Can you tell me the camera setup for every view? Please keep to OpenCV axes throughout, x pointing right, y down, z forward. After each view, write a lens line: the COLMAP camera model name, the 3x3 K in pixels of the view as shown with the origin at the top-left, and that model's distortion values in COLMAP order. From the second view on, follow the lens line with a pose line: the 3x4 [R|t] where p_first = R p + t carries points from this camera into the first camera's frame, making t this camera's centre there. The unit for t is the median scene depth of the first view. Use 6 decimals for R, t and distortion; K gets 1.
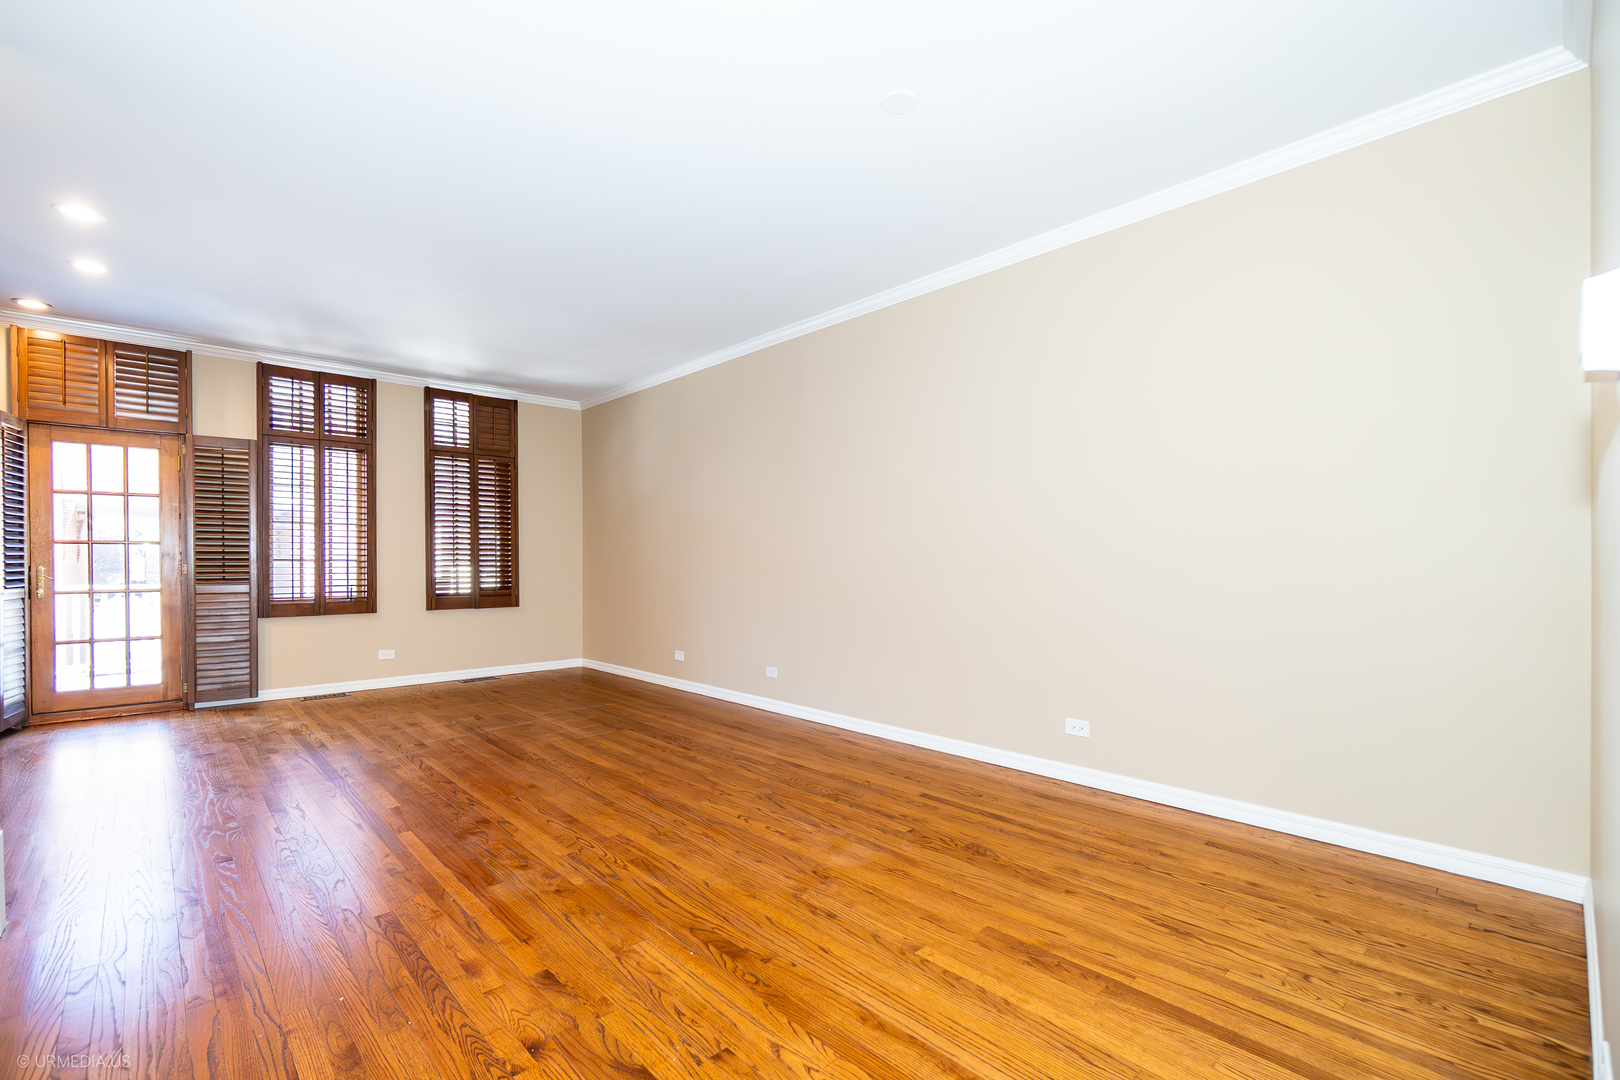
lens RADIAL K [[711.6, 0, 801.3], [0, 711.6, 566.5], [0, 0, 1]] dist [-0.001625, -0.000043]
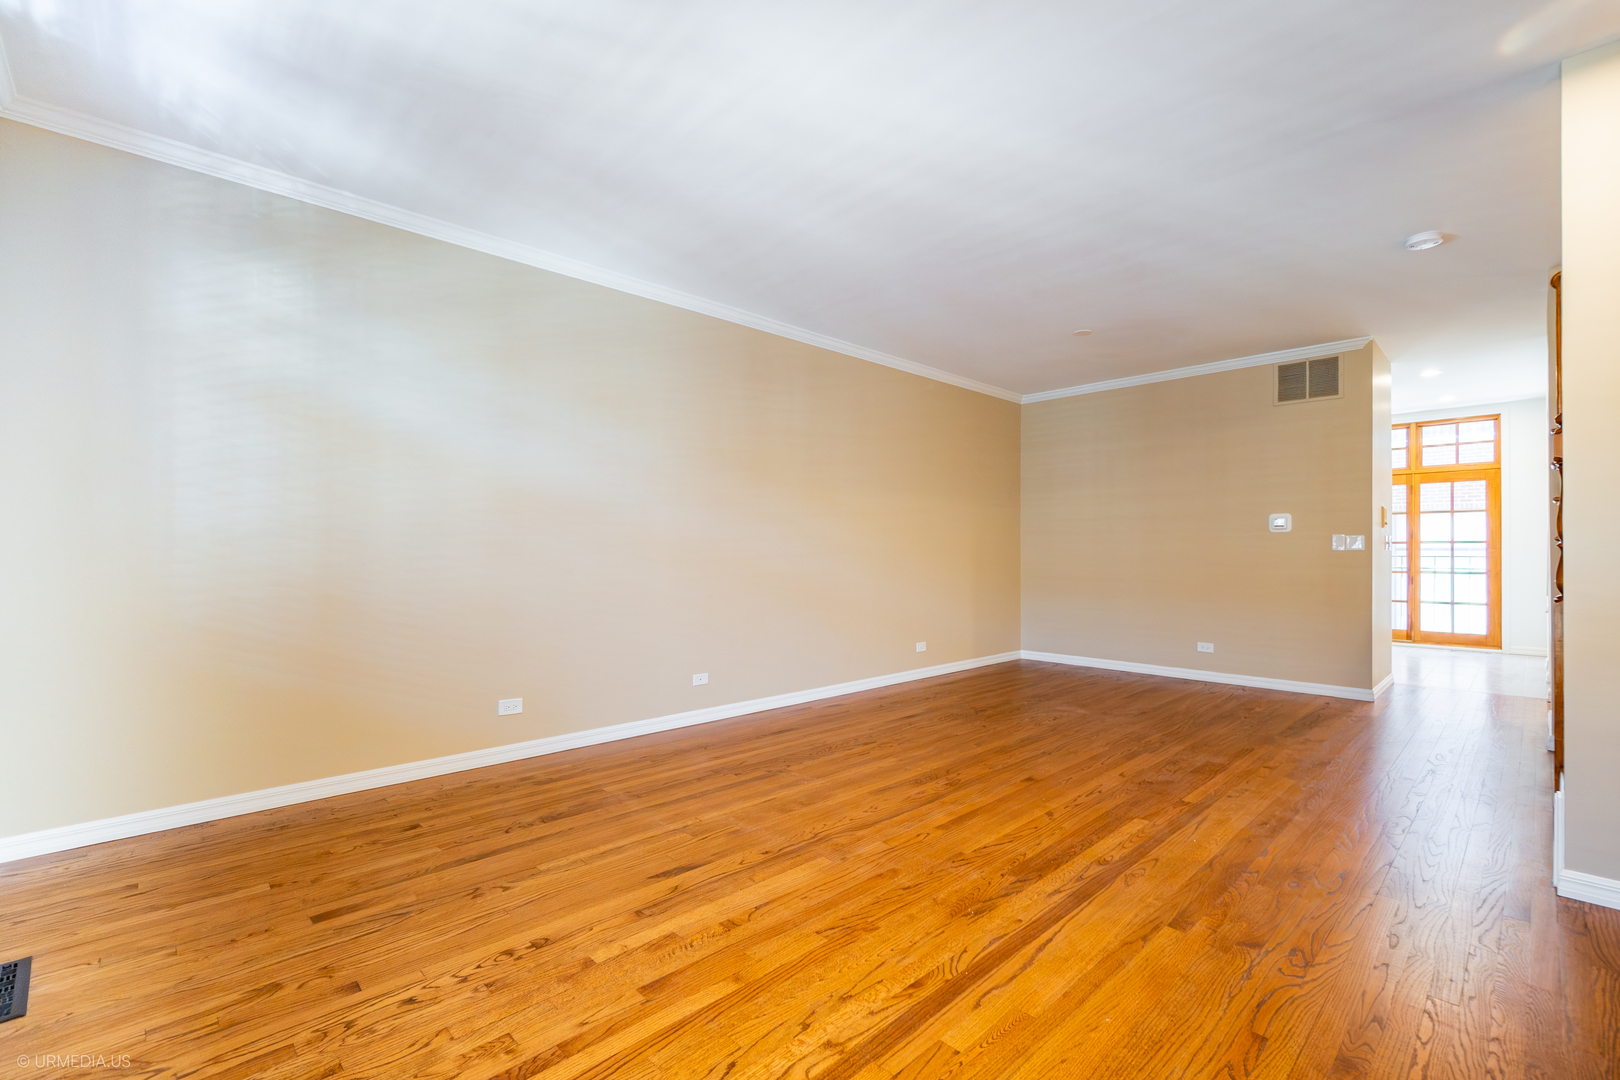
lens RADIAL K [[696.9, 0, 790.0], [0, 696.9, 555.4], [0, 0, 1]] dist [-0.010901, 0.000064]
pose [[0.001940, -0.000715, 0.999998, -0.973853], [0.004729, 0.999989, 0.000706, -0.002792], [-0.999987, 0.004728, 0.001943, 0.964458]]
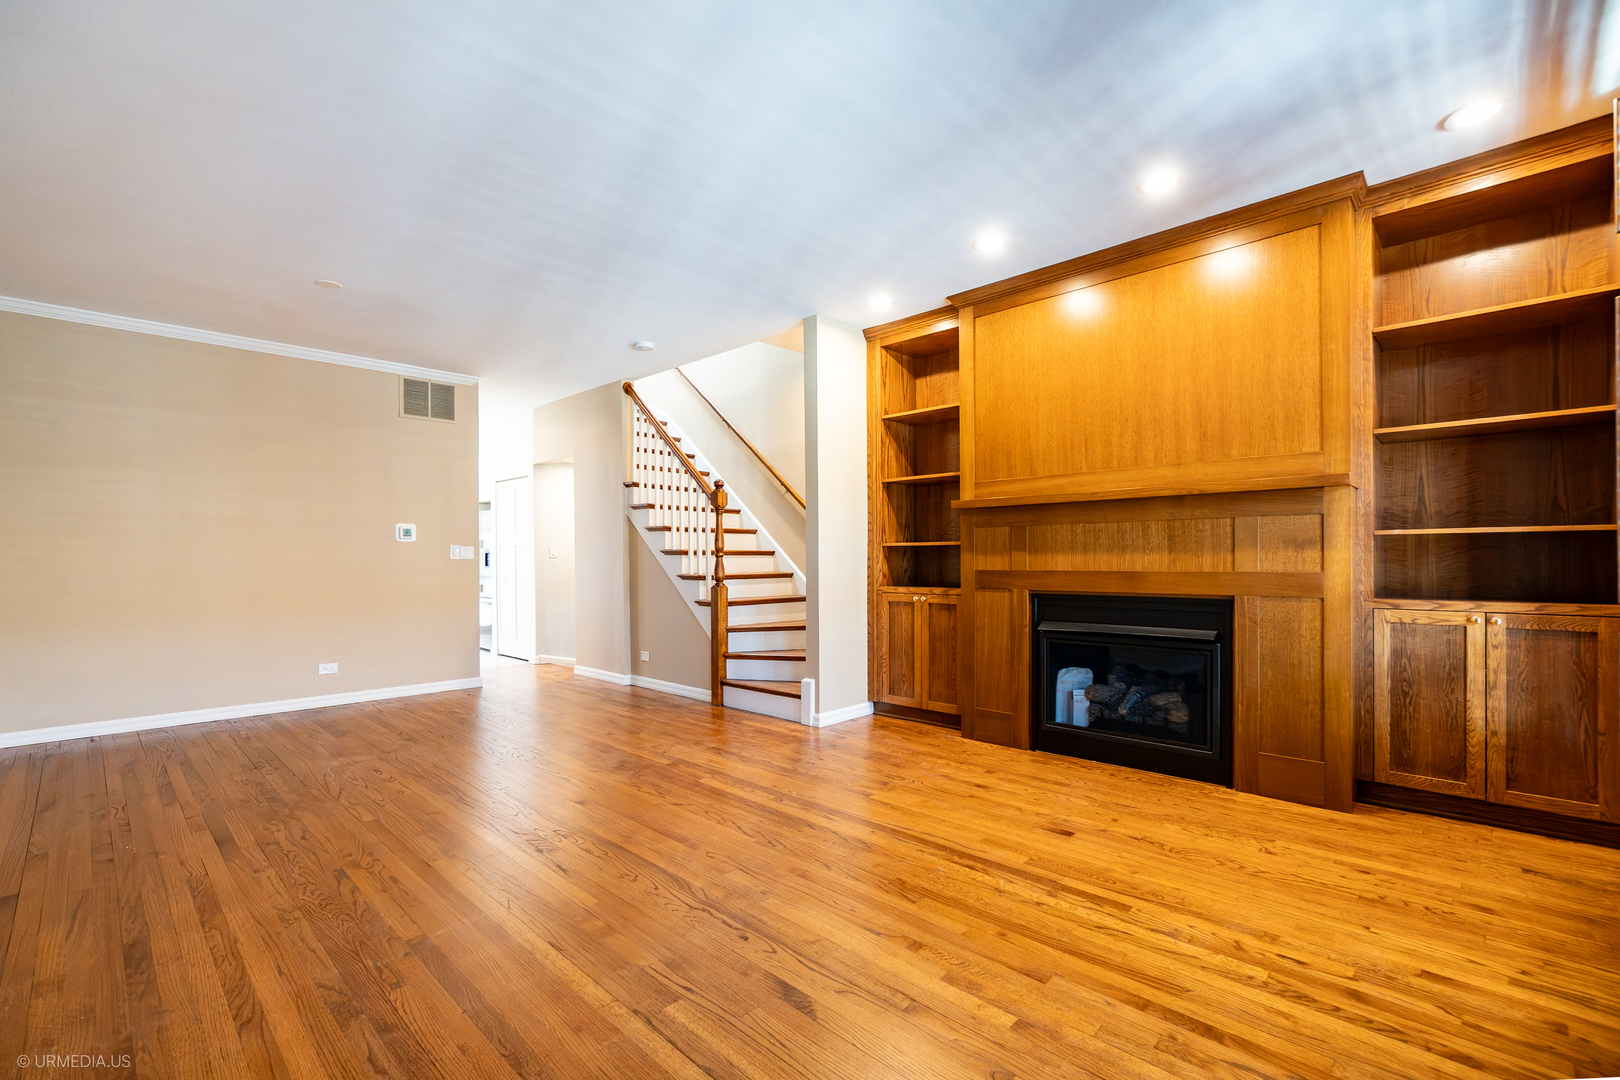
lens RADIAL K [[712.4, 0, 843.4], [0, 712.4, 560.7], [0, 0, 1]] dist [-0.000443, 0.000344]
pose [[-0.997277, 0.008494, -0.073251, -0.477292], [0.007574, 0.999889, 0.012834, -0.013784], [0.073352, 0.012244, -0.997231, 1.422833]]
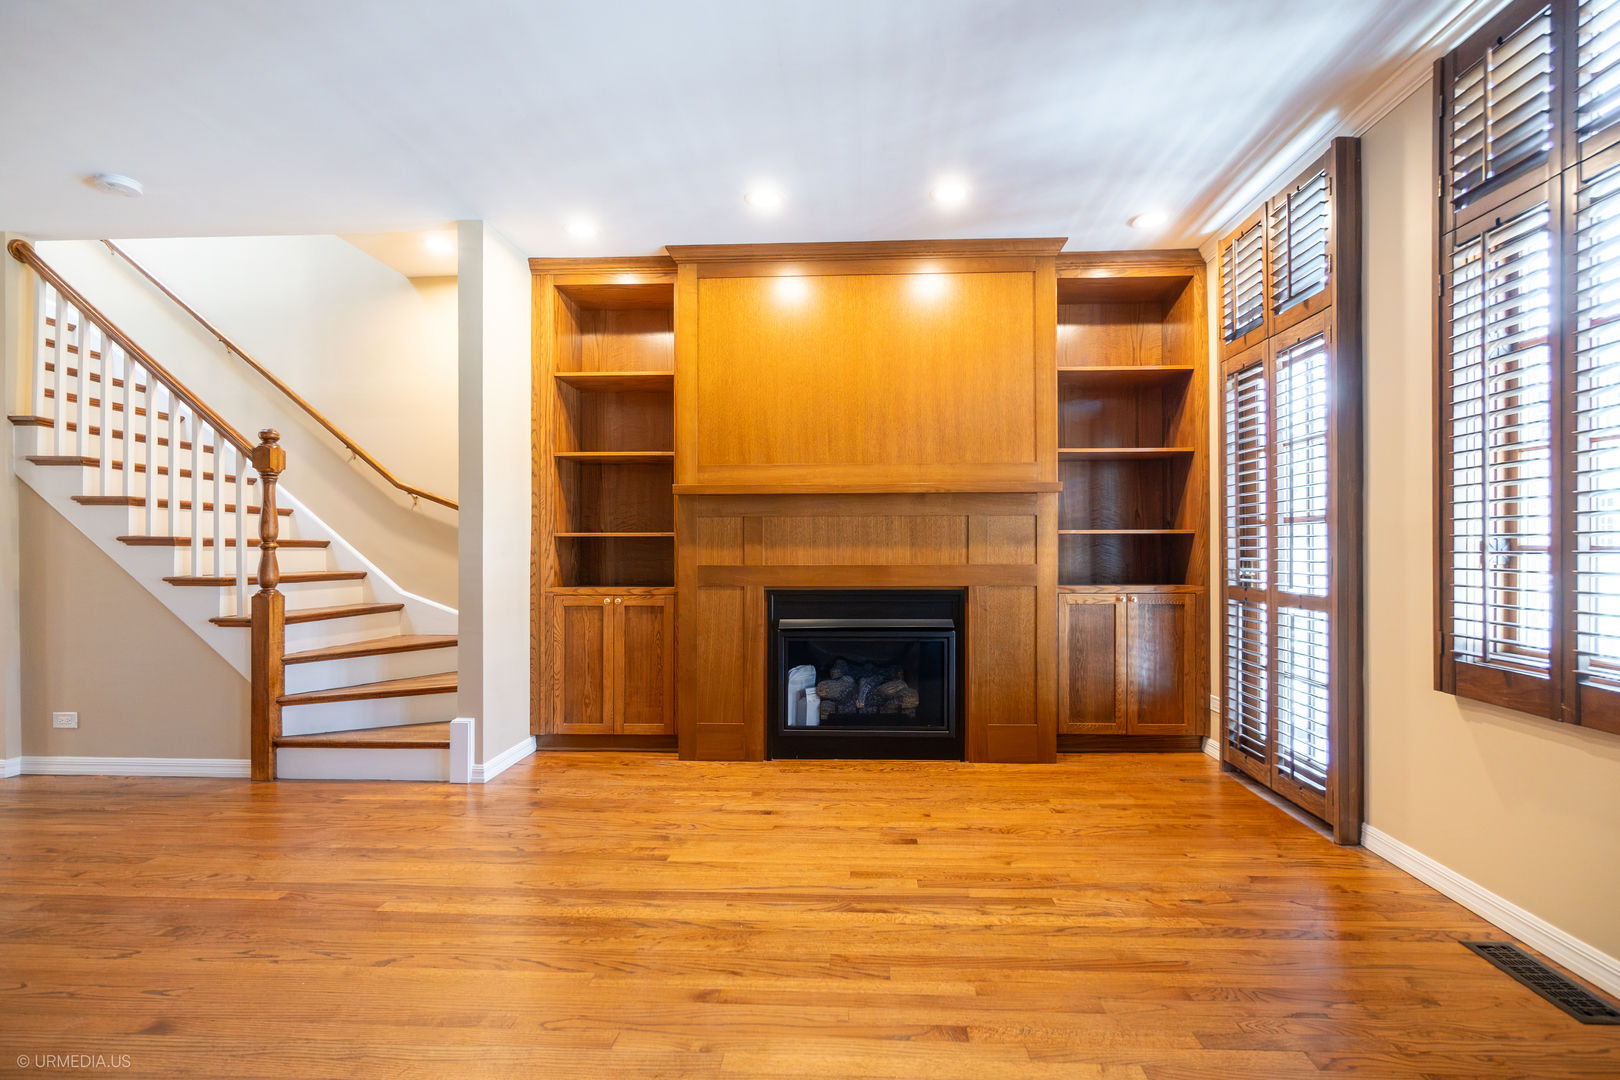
lens RADIAL K [[709.1, 0, 838.7], [0, 709.1, 548.2], [0, 0, 1]] dist [-0.004903, 0.000657]
pose [[-0.711546, 0.001436, -0.702638, -0.269240], [-0.002175, 0.999989, 0.004246, -0.011882], [0.702636, 0.004549, -0.711535, 1.203723]]
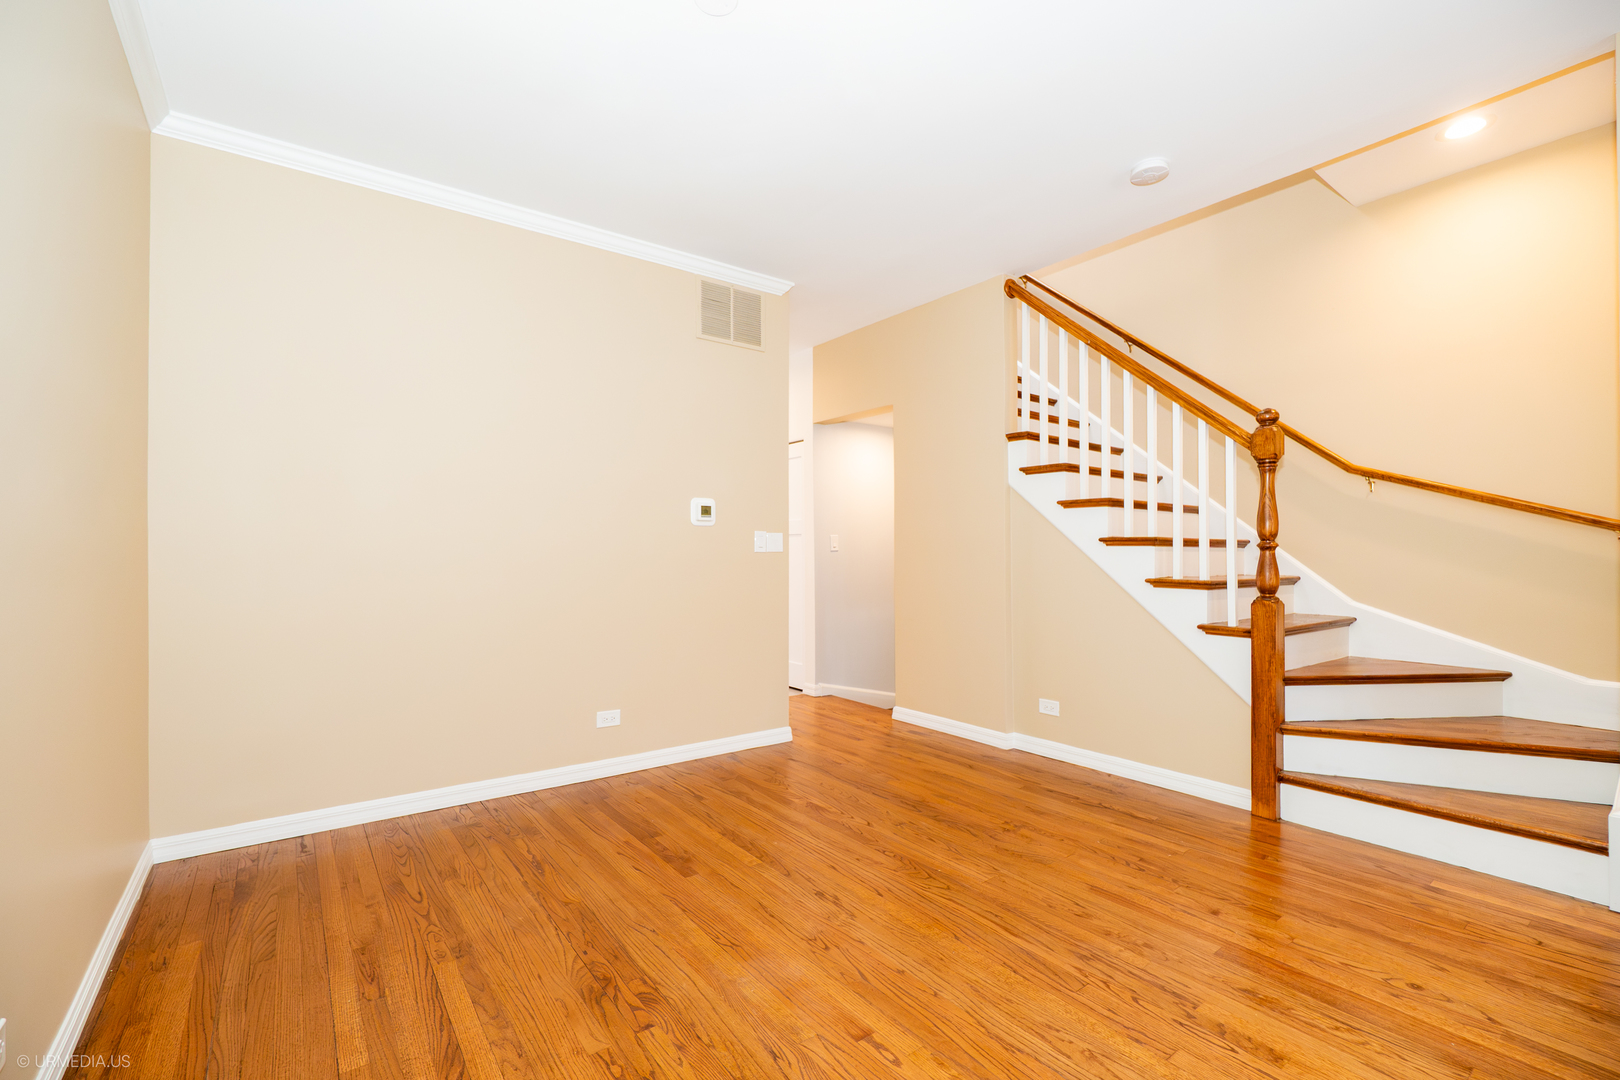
lens RADIAL K [[709.2, 0, 806.3], [0, 709.2, 544.0], [0, 0, 1]] dist [0.001744, 0.000769]
pose [[-0.994117, 0.006464, 0.108122, -0.025138], [0.005873, 0.999966, -0.005784, -0.009092], [-0.108156, -0.005115, -0.994121, 0.941208]]
